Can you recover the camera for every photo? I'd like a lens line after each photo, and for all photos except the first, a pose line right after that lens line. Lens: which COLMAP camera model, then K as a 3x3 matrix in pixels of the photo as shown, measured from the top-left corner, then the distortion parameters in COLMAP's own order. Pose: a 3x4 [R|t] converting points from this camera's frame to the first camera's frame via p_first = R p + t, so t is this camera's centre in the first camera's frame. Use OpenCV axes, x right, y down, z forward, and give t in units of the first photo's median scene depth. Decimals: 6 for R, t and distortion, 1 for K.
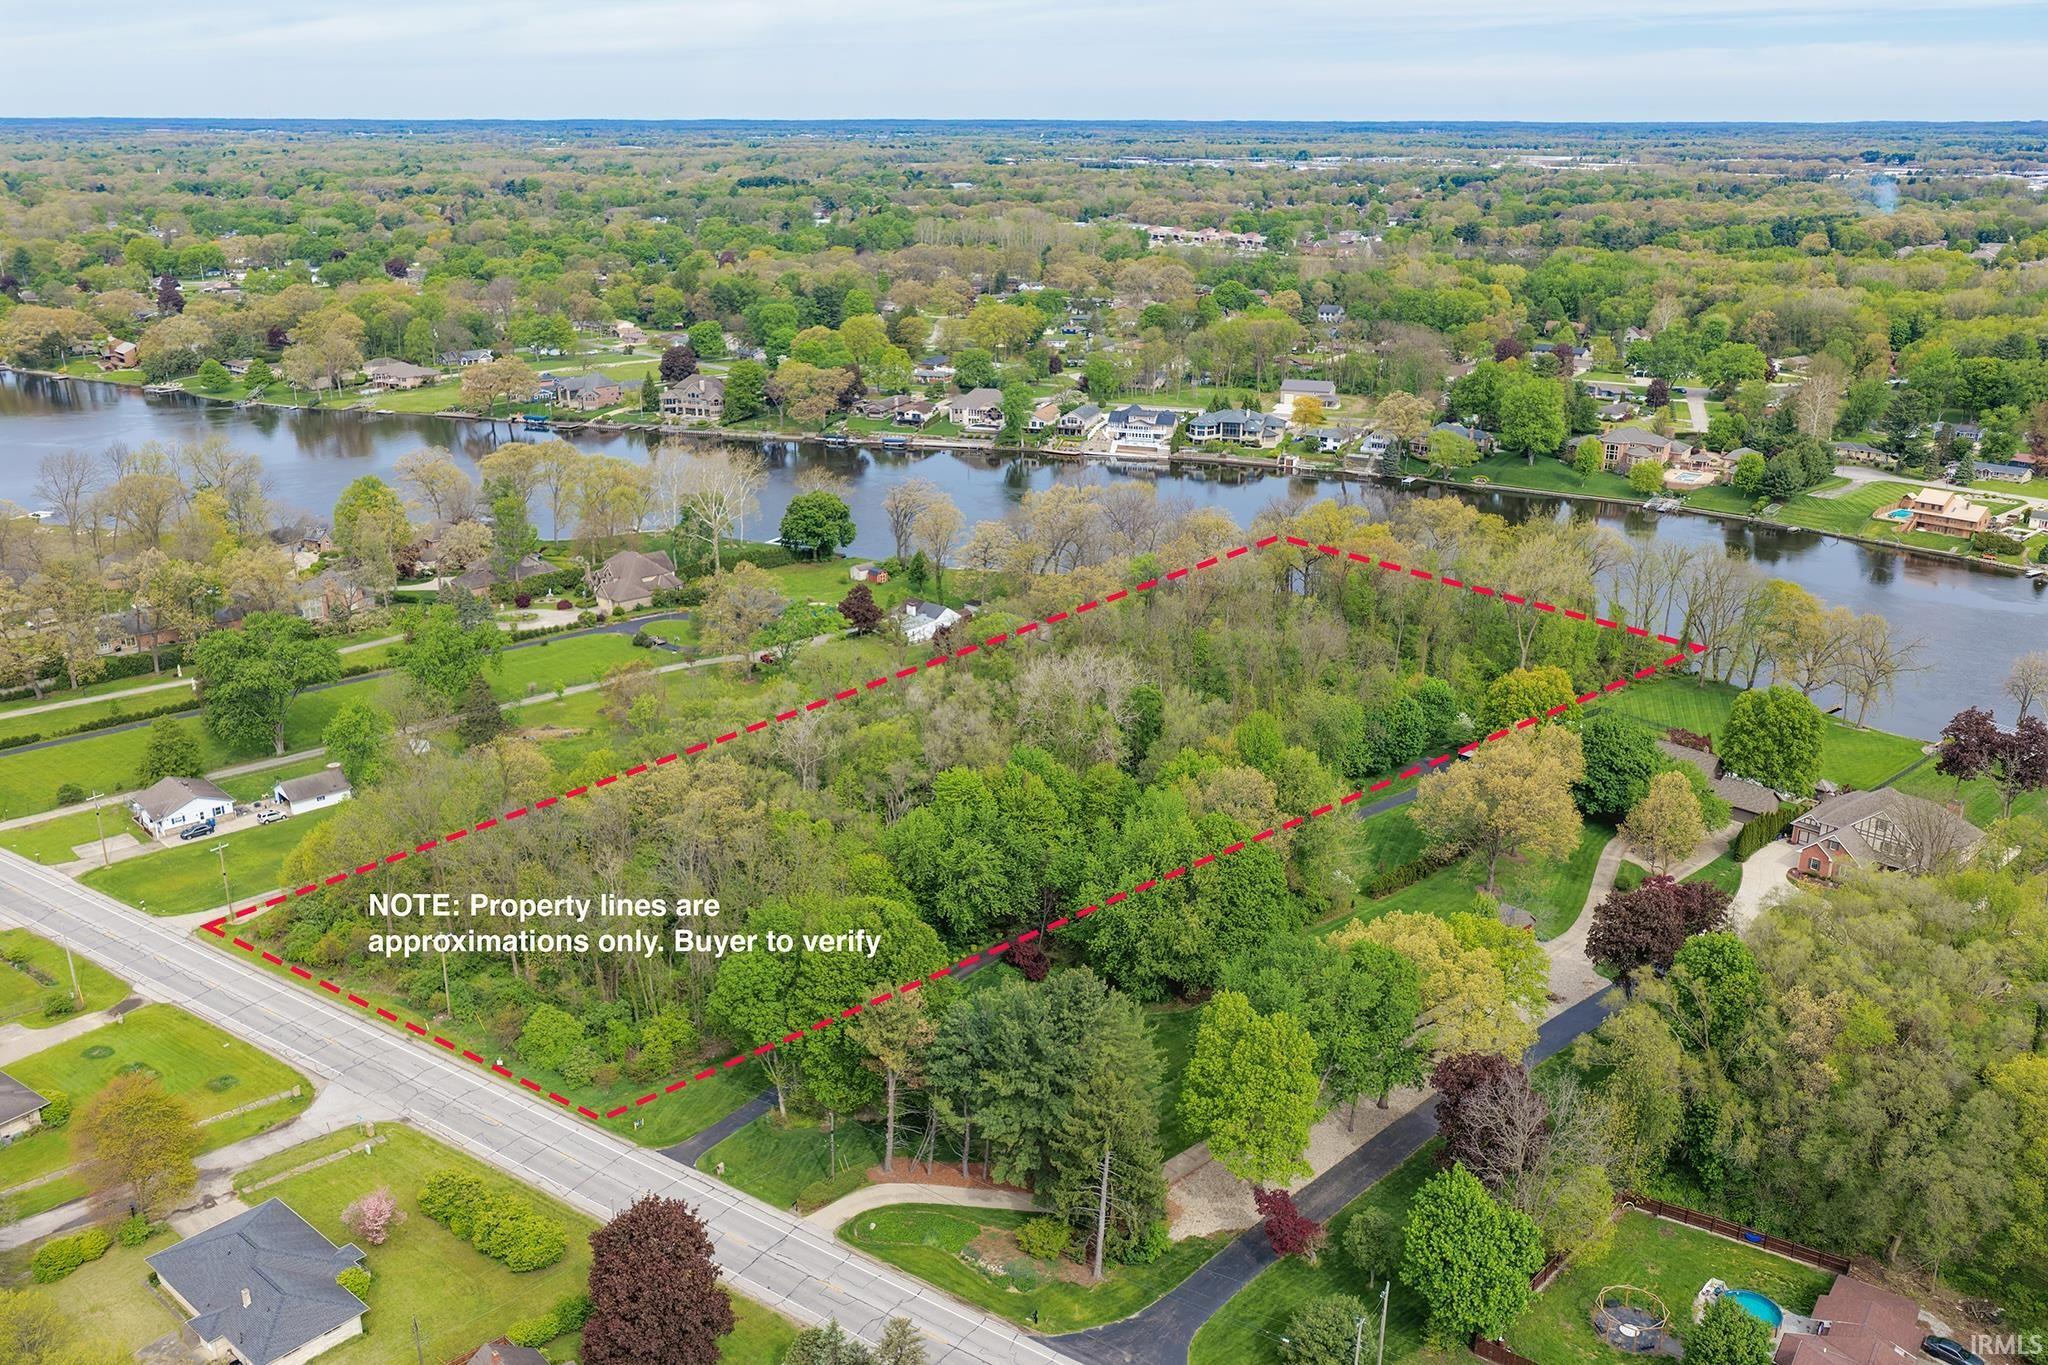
lens RADIAL K [[1705.6, 0, 1024.0], [0, 1705.6, 682.5], [0, 0, 1]] dist [-0.003020, 0.018081]
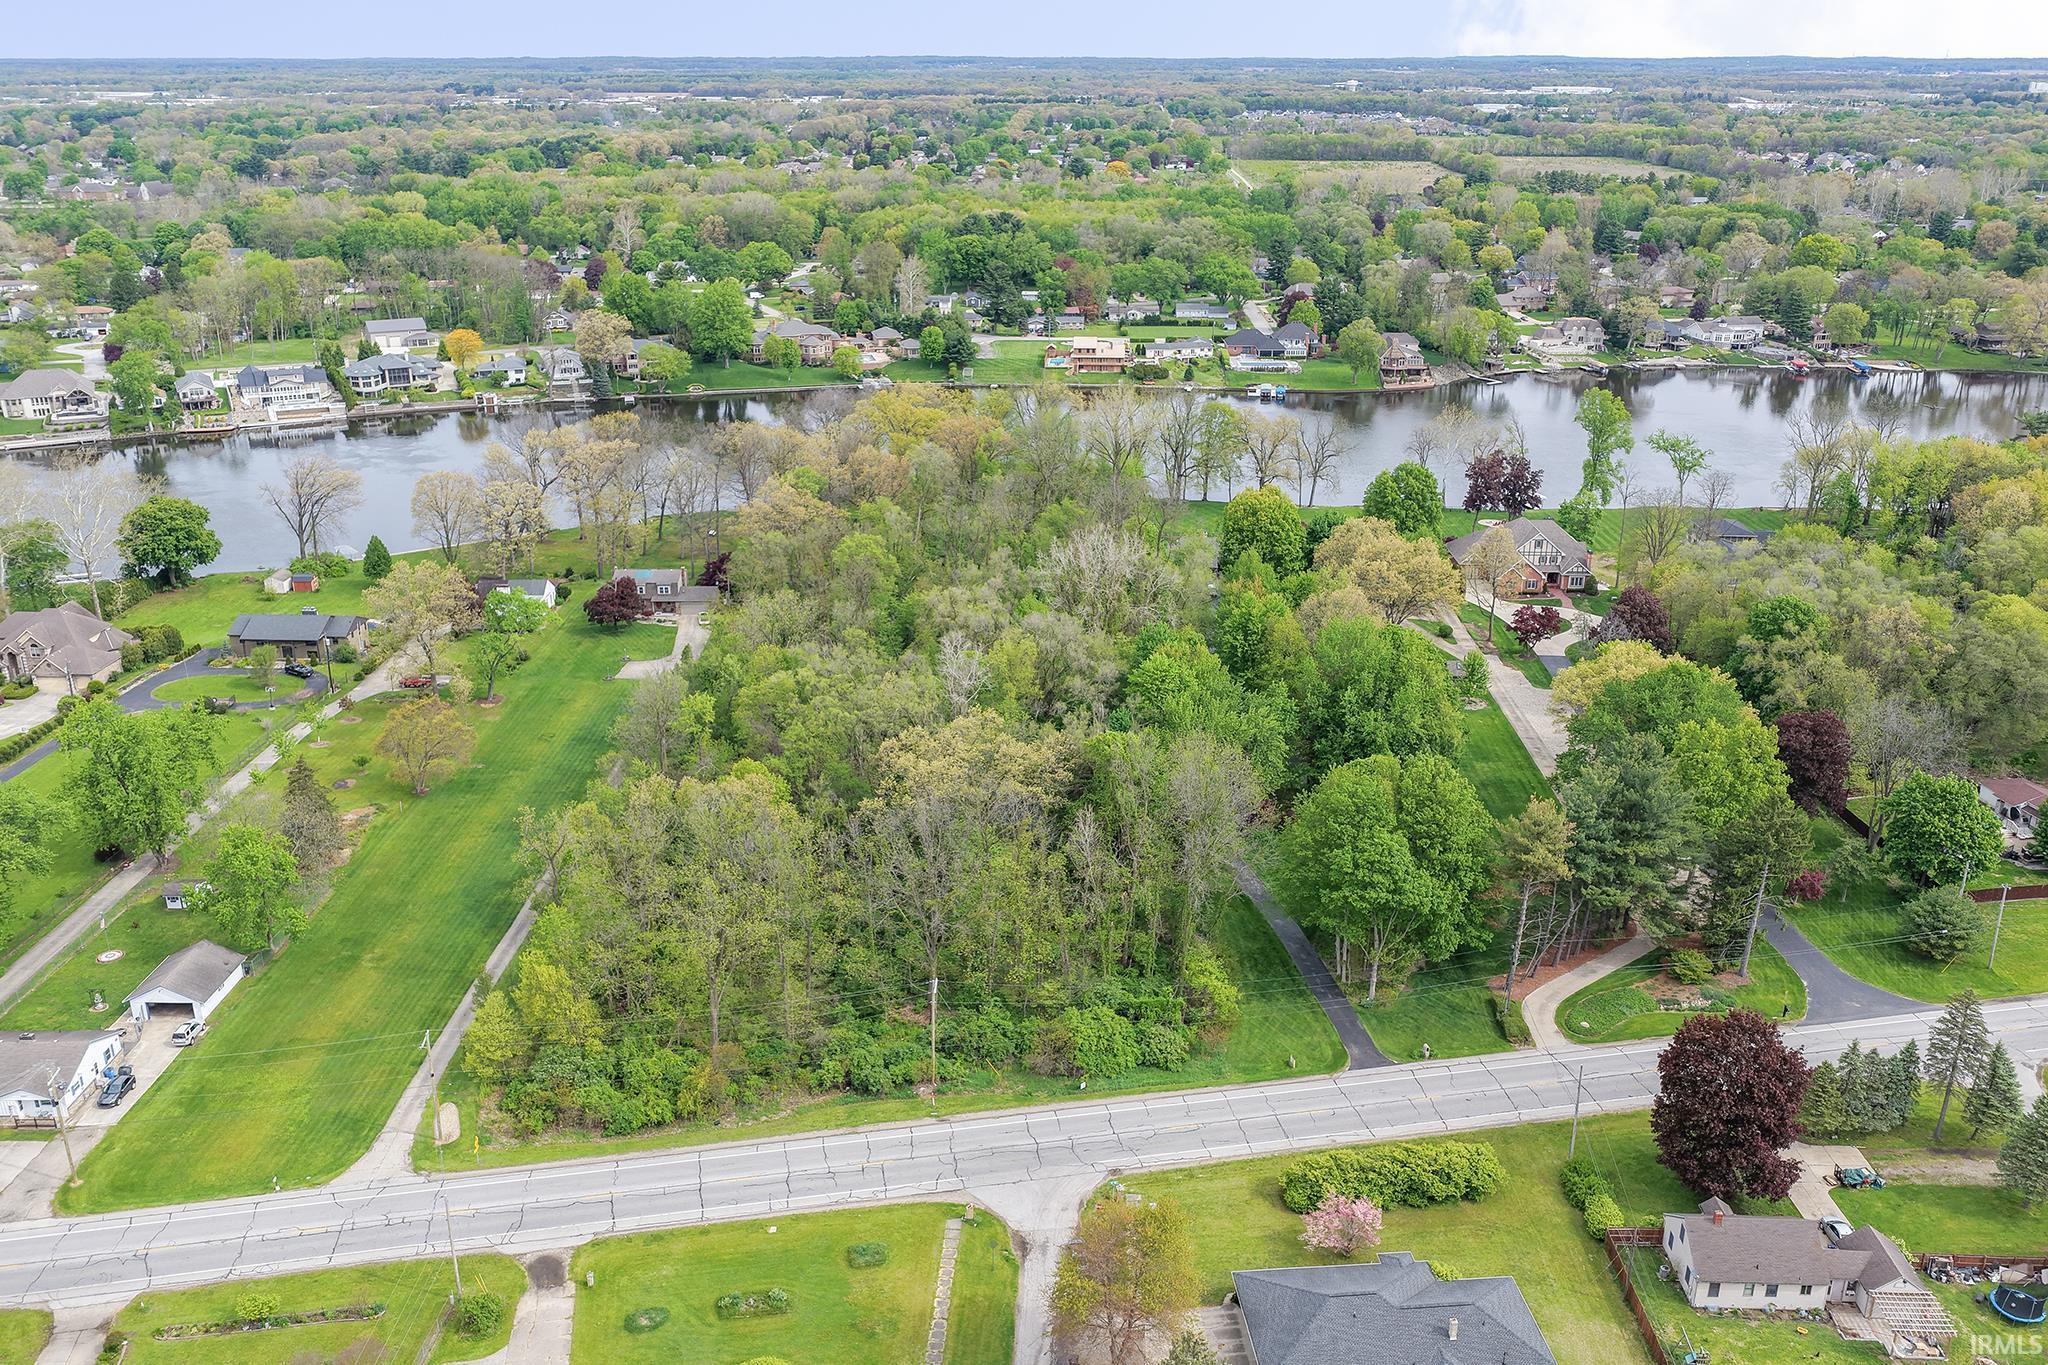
lens RADIAL K [[1705.6, 0, 1024.0], [0, 1705.6, 682.5], [0, 0, 1]] dist [-0.003020, 0.018081]
pose [[0.698746, -0.250460, 0.670092, -0.364461], [0.228217, 0.965808, 0.123014, -0.035128], [-0.677990, 0.066971, 0.732014, 0.166130]]
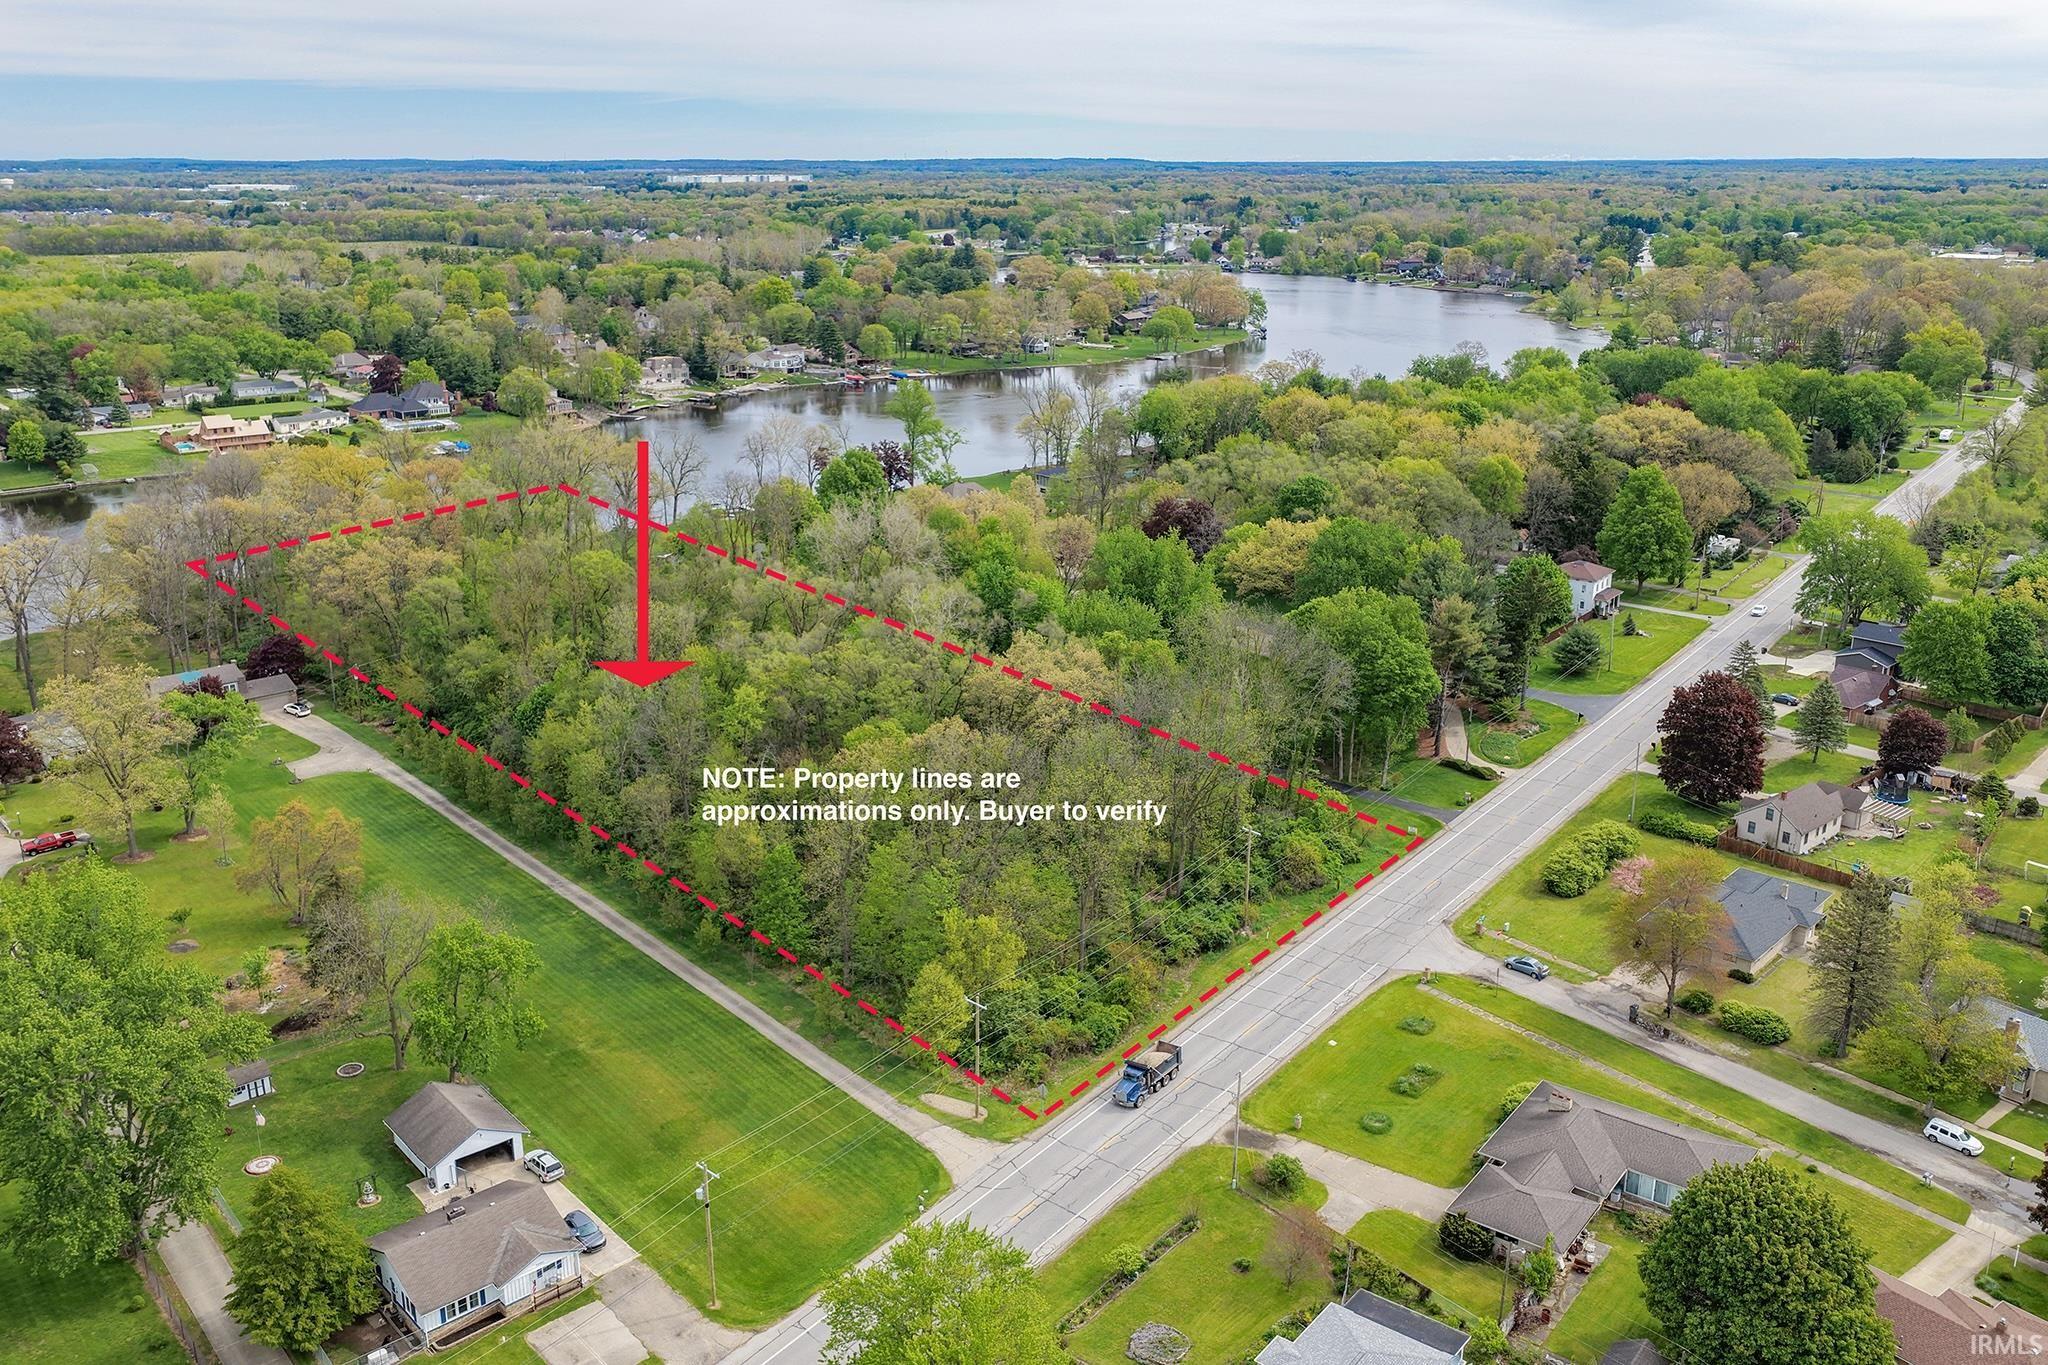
lens RADIAL K [[1705.6, 0, 1024.0], [0, 1705.6, 682.5], [0, 0, 1]] dist [-0.003020, 0.018081]
pose [[0.034004, -0.298005, 0.953958, -0.523800], [0.319635, 0.907621, 0.272136, -0.090322], [-0.946931, 0.295664, 0.126116, 0.436268]]
